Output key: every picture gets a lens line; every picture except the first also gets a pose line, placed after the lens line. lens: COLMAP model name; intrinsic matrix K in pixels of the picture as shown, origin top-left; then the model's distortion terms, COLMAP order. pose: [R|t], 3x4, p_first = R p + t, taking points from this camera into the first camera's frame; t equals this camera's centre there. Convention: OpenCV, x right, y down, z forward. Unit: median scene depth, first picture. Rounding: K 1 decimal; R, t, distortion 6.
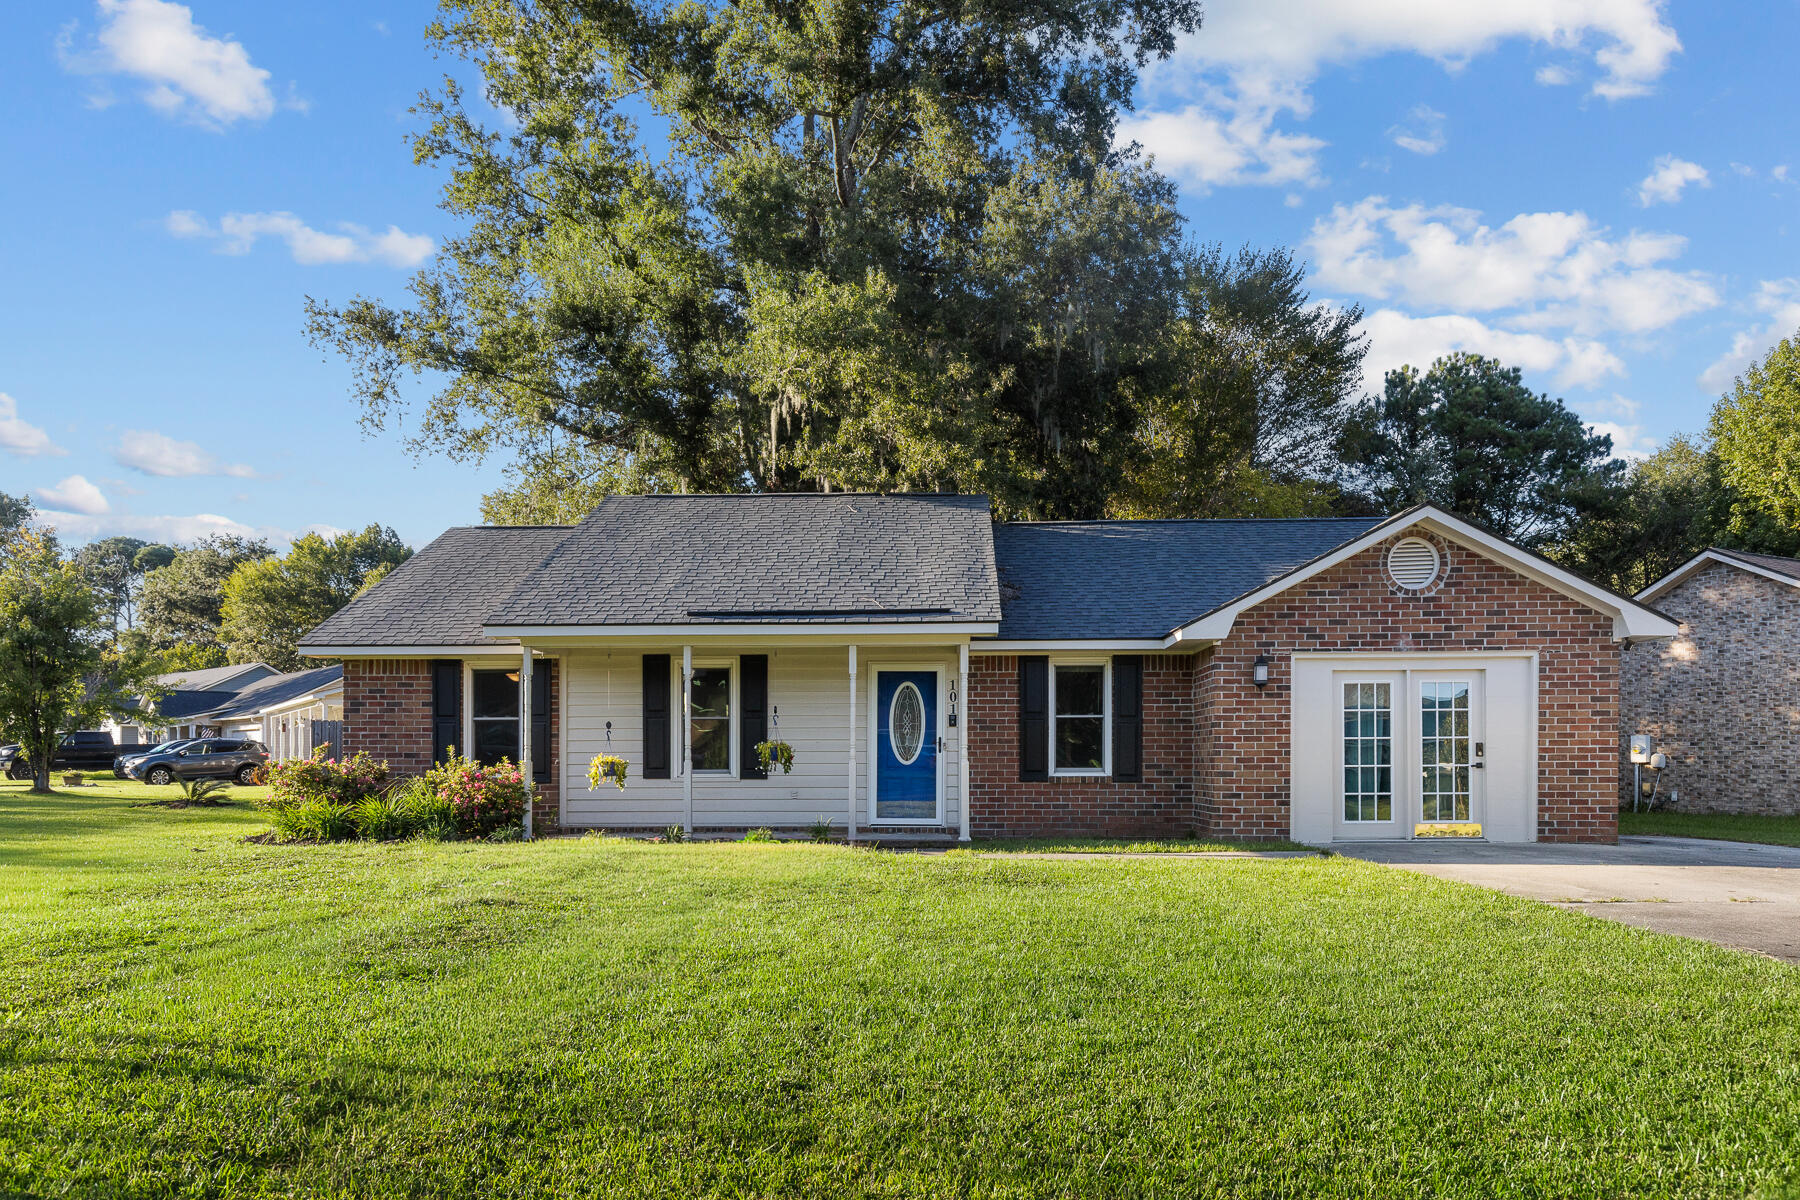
lens RADIAL K [[1085.6, 0, 980.9], [0, 1085.6, 813.3], [0, 0, 1]] dist [0.000536, 0.000328]
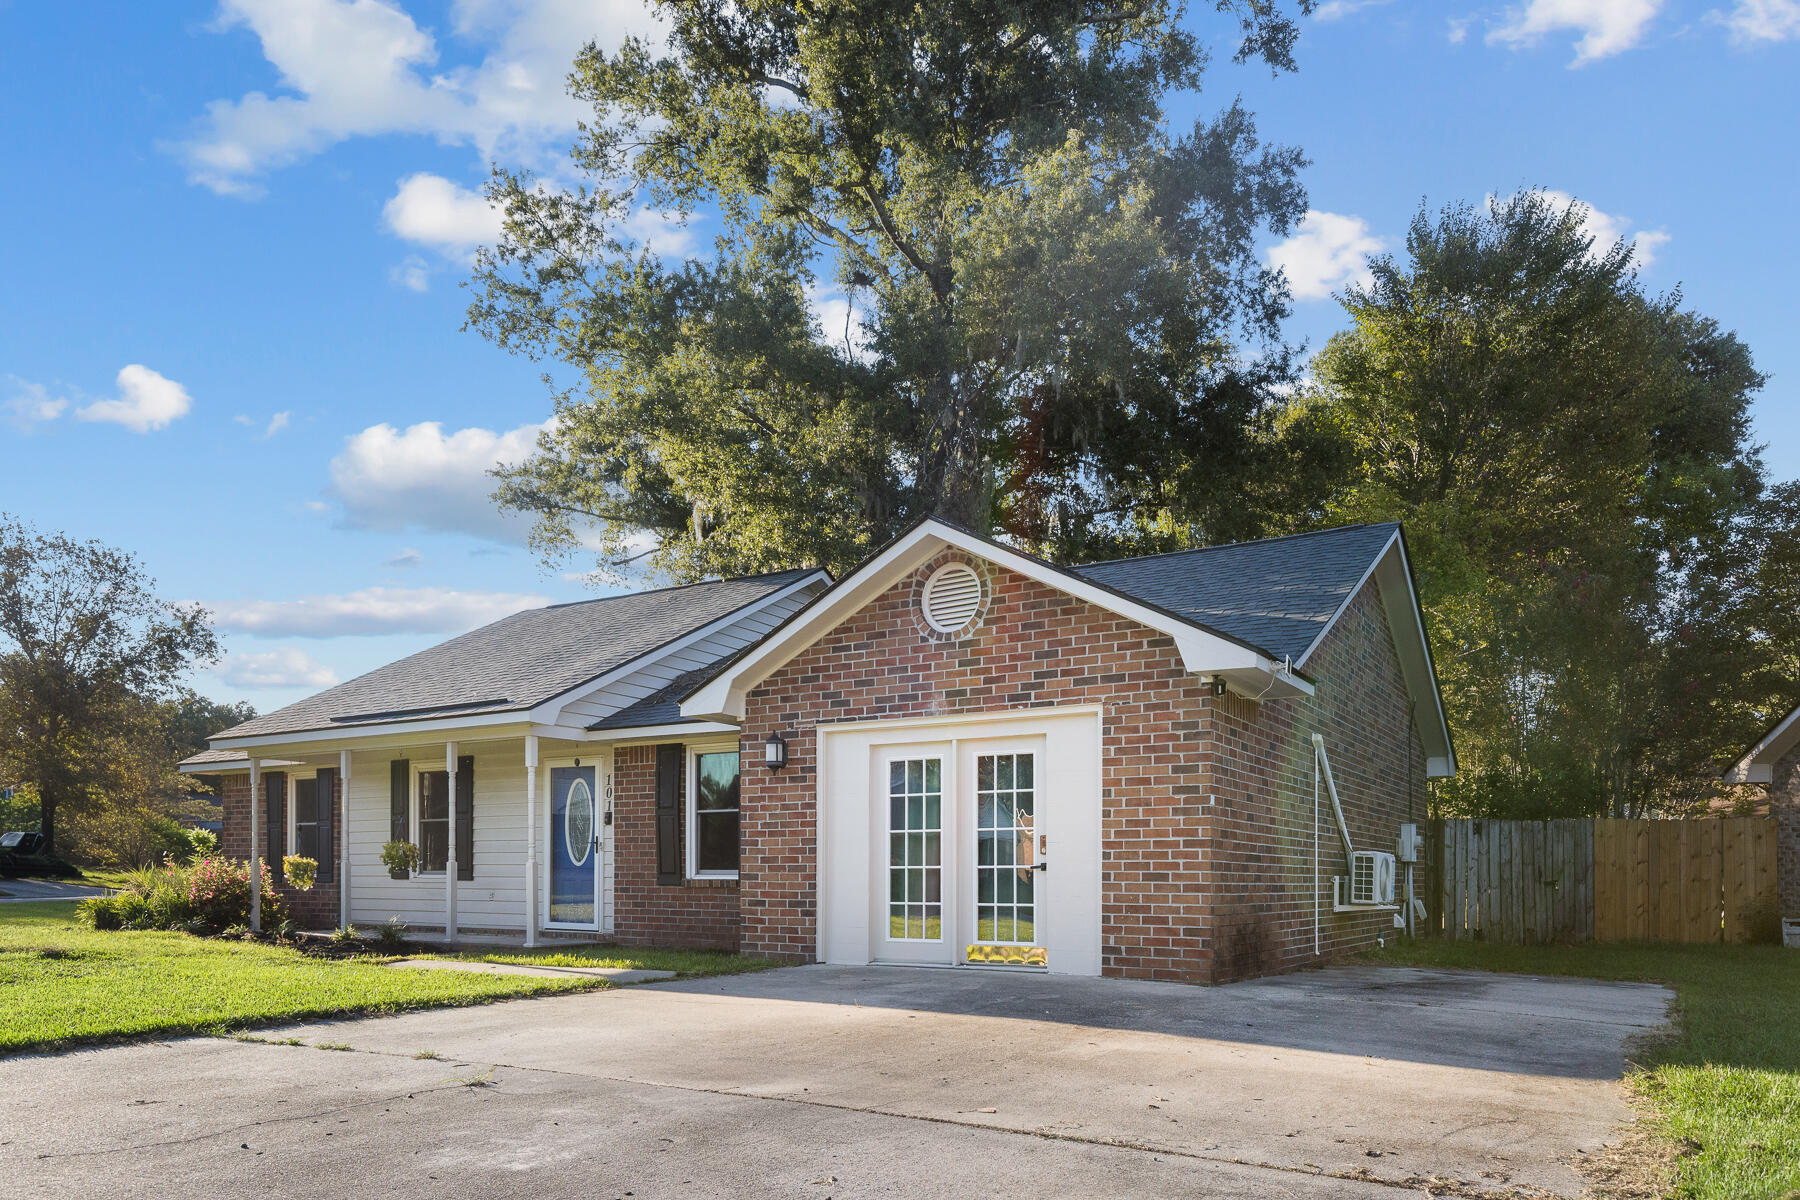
lens RADIAL K [[1158.9, 0, 1029.2], [0, 1158.9, 917.8], [0, 0, 1]] dist [0.001859, -0.001060]
pose [[0.890665, 0.021477, -0.454152, 0.812435], [-0.025413, 0.999674, -0.002564, -0.007995], [0.453949, 0.013825, 0.890920, 0.311633]]
